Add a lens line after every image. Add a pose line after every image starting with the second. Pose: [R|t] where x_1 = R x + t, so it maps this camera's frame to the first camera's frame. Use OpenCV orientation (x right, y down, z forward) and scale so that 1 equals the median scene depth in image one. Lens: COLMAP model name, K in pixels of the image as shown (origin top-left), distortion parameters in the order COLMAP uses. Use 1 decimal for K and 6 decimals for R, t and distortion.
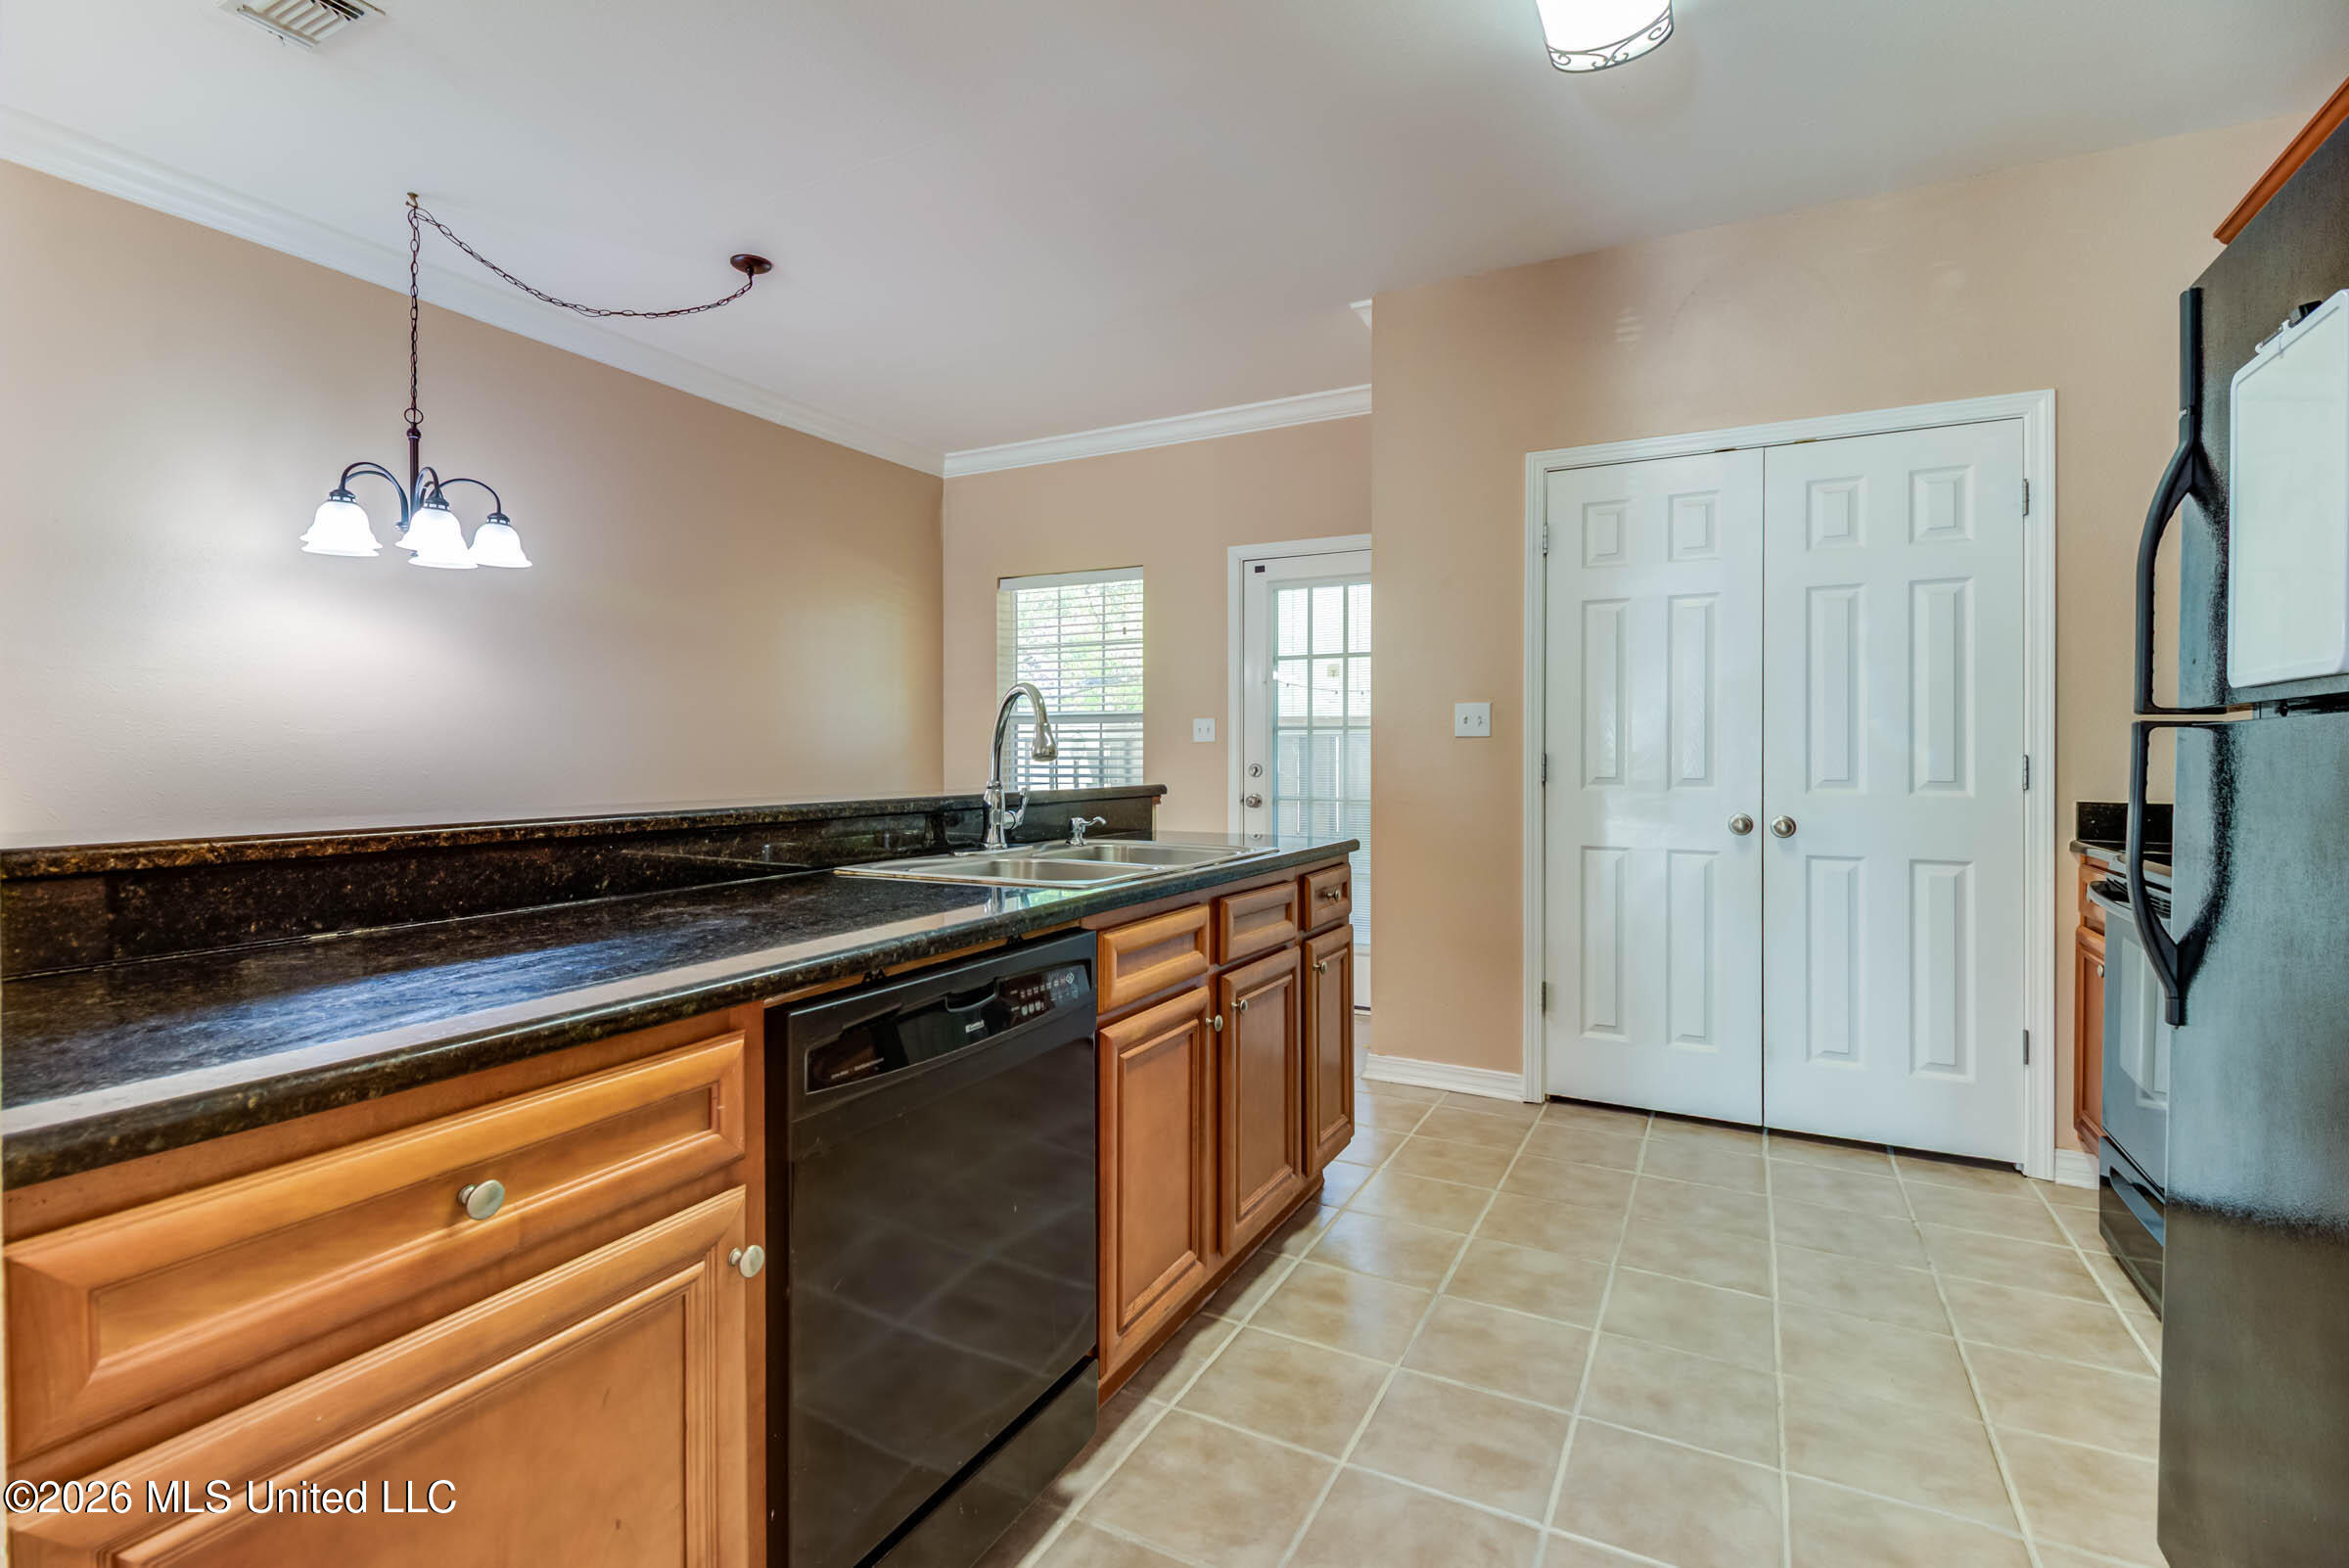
lens RADIAL K [[1085.0, 0, 1145.6], [0, 1085.0, 745.9], [0, 0, 1]] dist [0.014610, -0.010652]
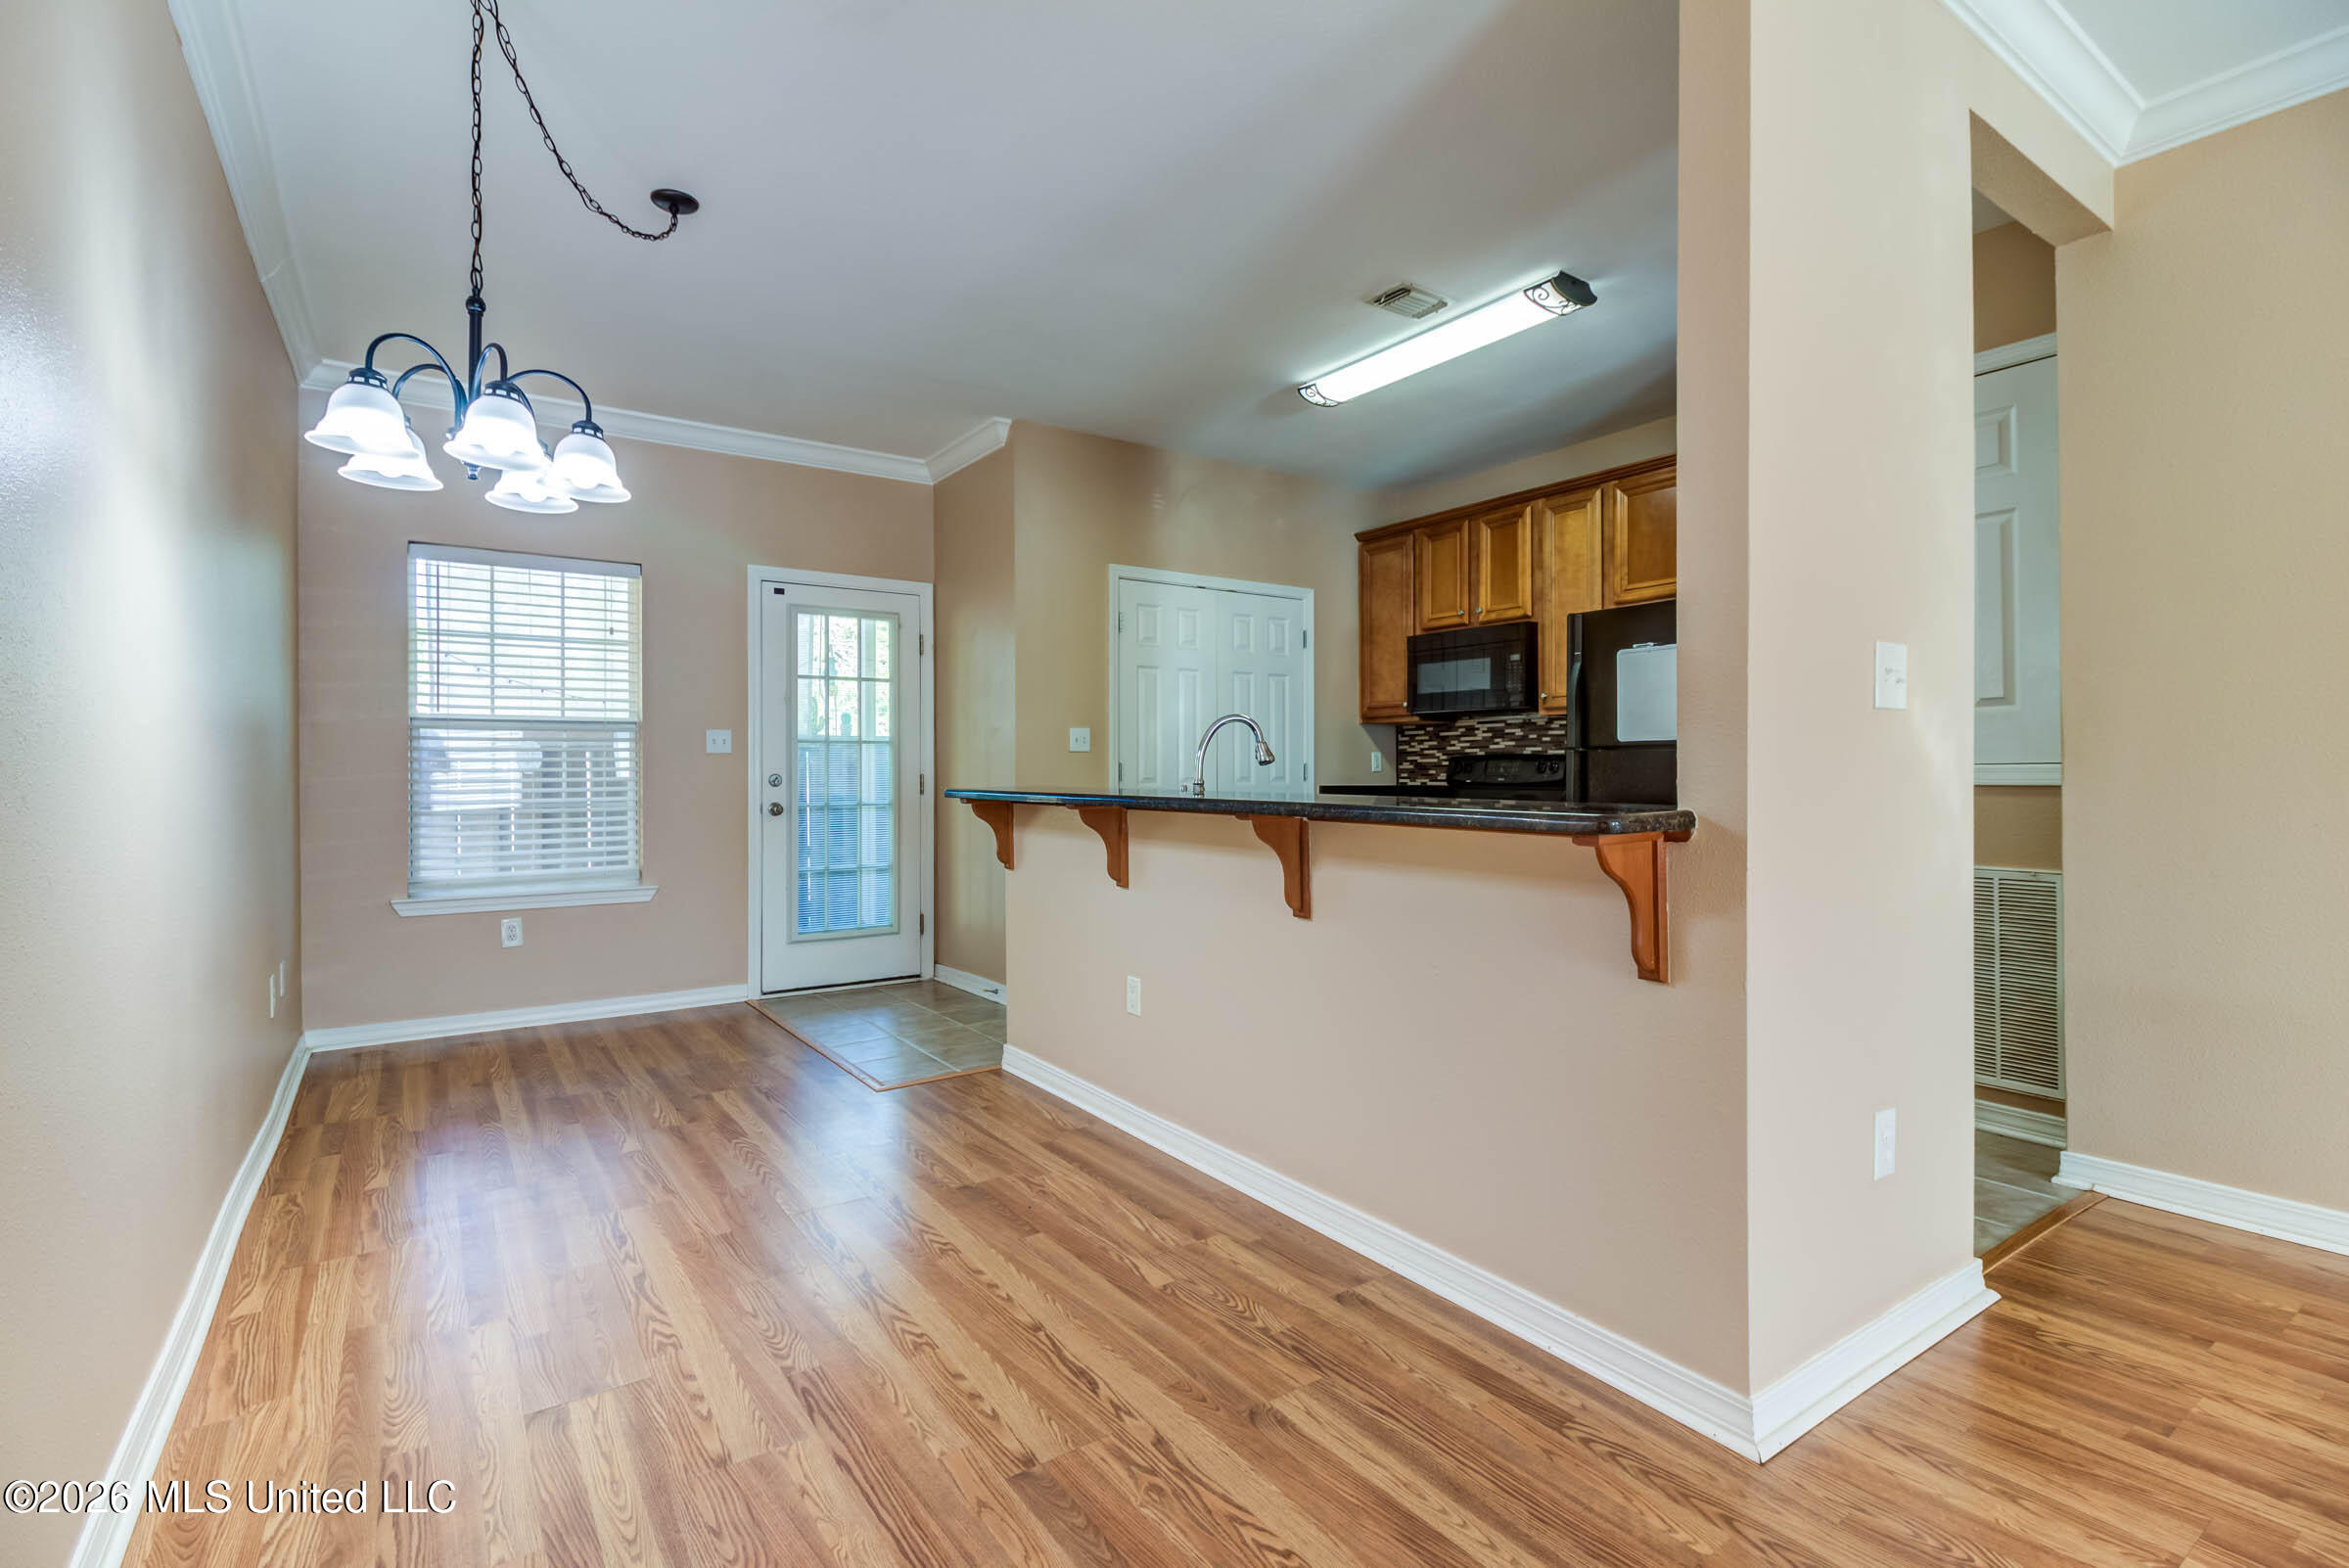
lens RADIAL K [[1085.0, 0, 1170.5], [0, 1085.0, 766.9], [0, 0, 1]] dist [0.014610, -0.010652]
pose [[0.458055, 0.000527, 0.888924, -1.121847], [-0.004935, 0.999986, 0.001950, 0.009400], [-0.888910, -0.005280, 0.458051, 0.282942]]
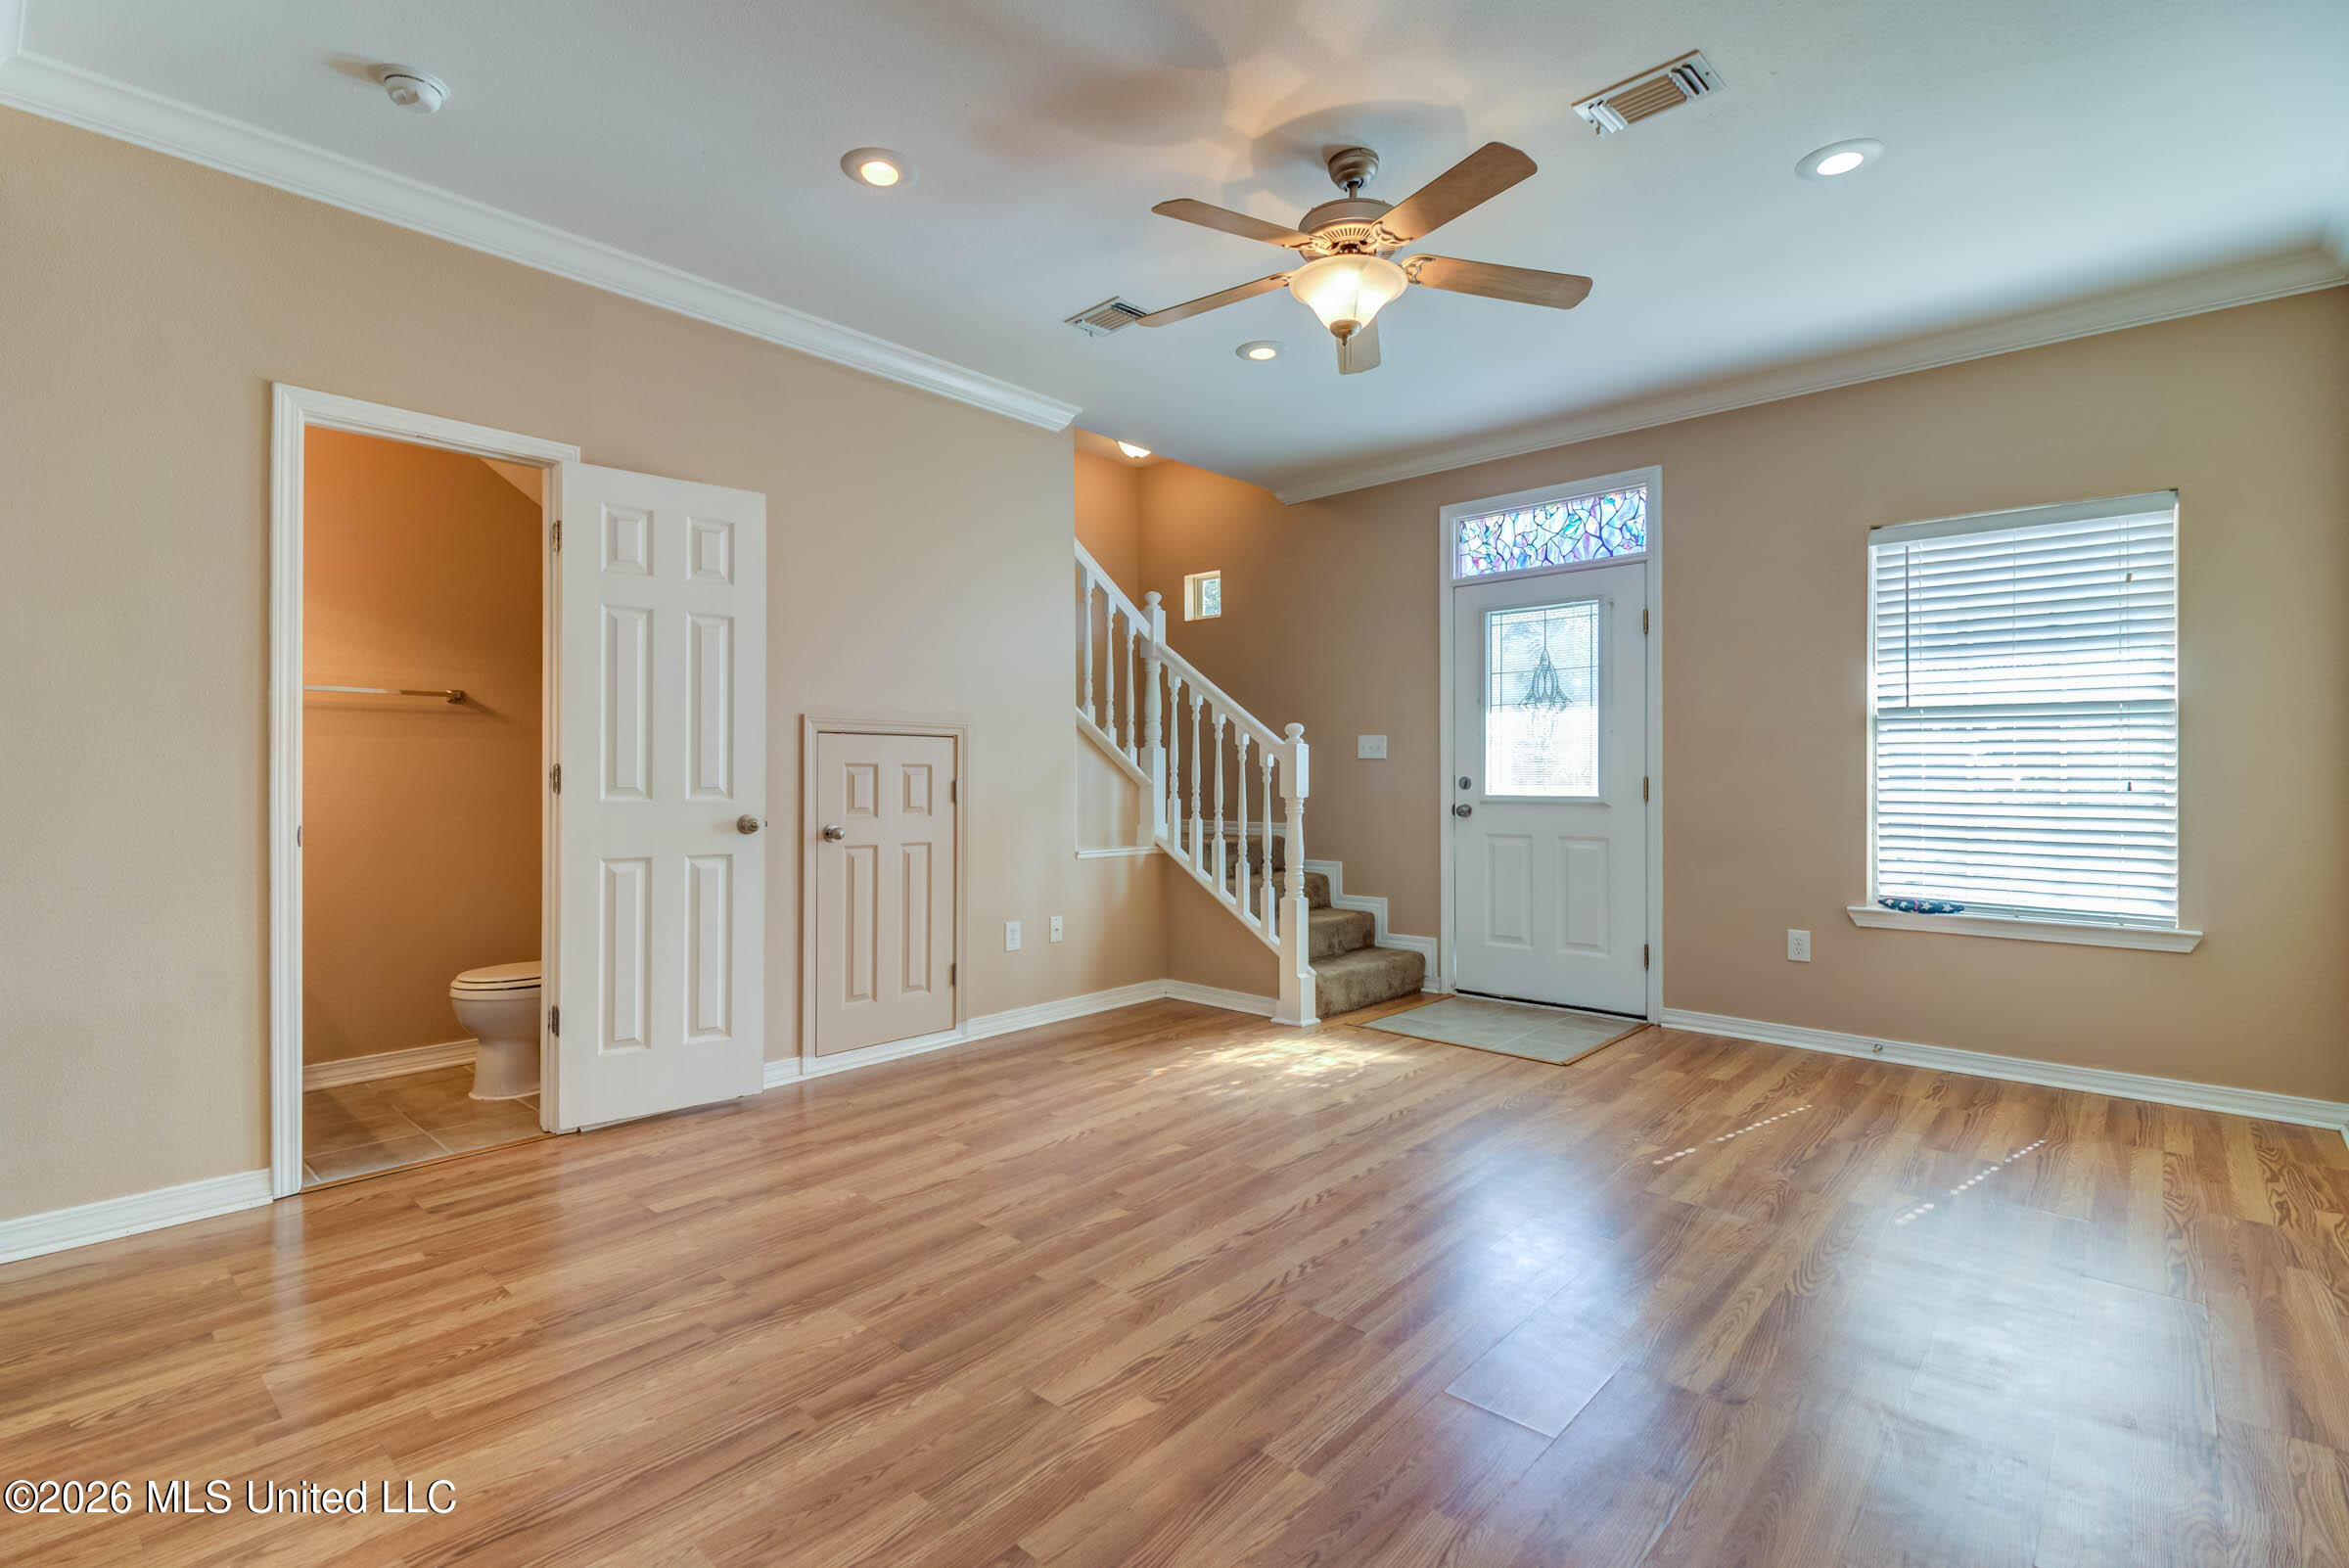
lens RADIAL K [[1085.0, 0, 1139.4], [0, 1085.0, 766.1], [0, 0, 1]] dist [0.014610, -0.010652]
pose [[-0.967568, 0.003875, 0.252581, -0.974352], [-0.000822, 0.999829, -0.018487, 0.014199], [-0.252610, -0.018095, -0.967399, 0.550939]]
